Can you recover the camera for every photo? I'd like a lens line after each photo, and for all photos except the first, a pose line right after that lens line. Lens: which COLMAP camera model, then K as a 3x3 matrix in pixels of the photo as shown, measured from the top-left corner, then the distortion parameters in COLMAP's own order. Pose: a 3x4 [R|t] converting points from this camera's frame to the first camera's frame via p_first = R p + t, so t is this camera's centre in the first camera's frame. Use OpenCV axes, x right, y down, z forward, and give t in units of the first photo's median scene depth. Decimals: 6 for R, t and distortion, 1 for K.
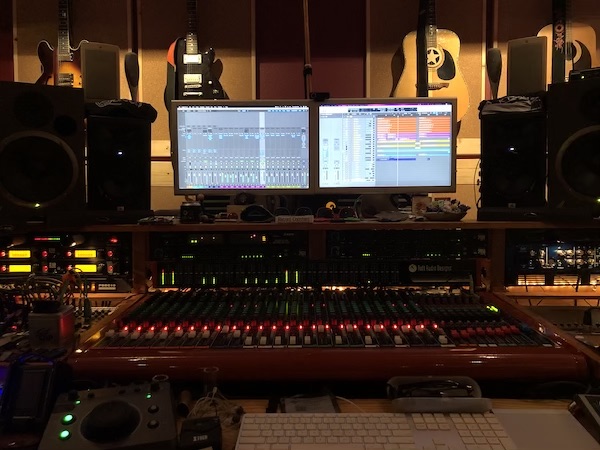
lens RADIAL K [[491.4, 0, 300.0], [0, 491.4, 225.0], [0, 0, 1]] dist [0.071344, -0.157059]
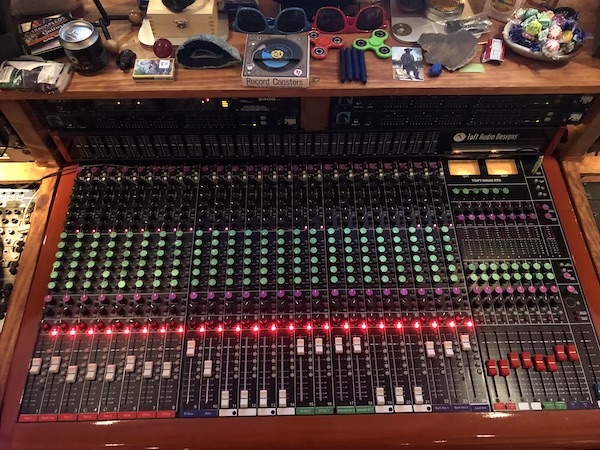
lens RADIAL K [[498.0, 0, 300.0], [0, 498.0, 225.0], [0, 0, 1]] dist [0.003685, 0.007309]
pose [[0.999316, -0.020270, 0.030935, -0.004480], [-0.014073, 0.565105, 0.824899, -0.385267], [-0.034202, -0.824770, 0.564433, 0.538790]]
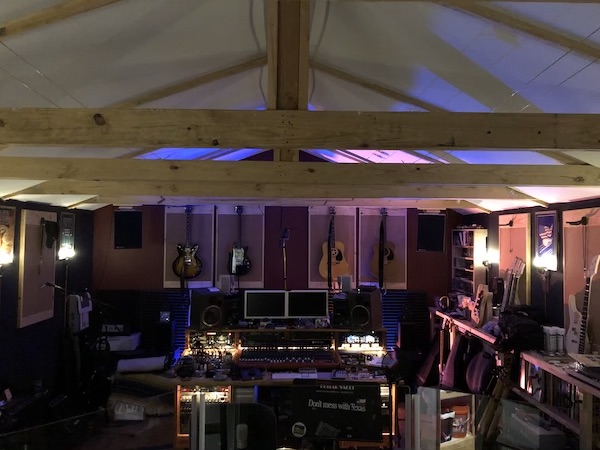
lens RADIAL K [[491.4, 0, 300.0], [0, 491.4, 225.0], [0, 0, 1]] dist [0.071344, -0.157059]
pose [[0.999062, 0.010220, 0.042074, -0.028079], [-0.007367, 0.997697, -0.067420, -0.522898], [-0.042666, 0.067047, 0.996837, -2.645553]]
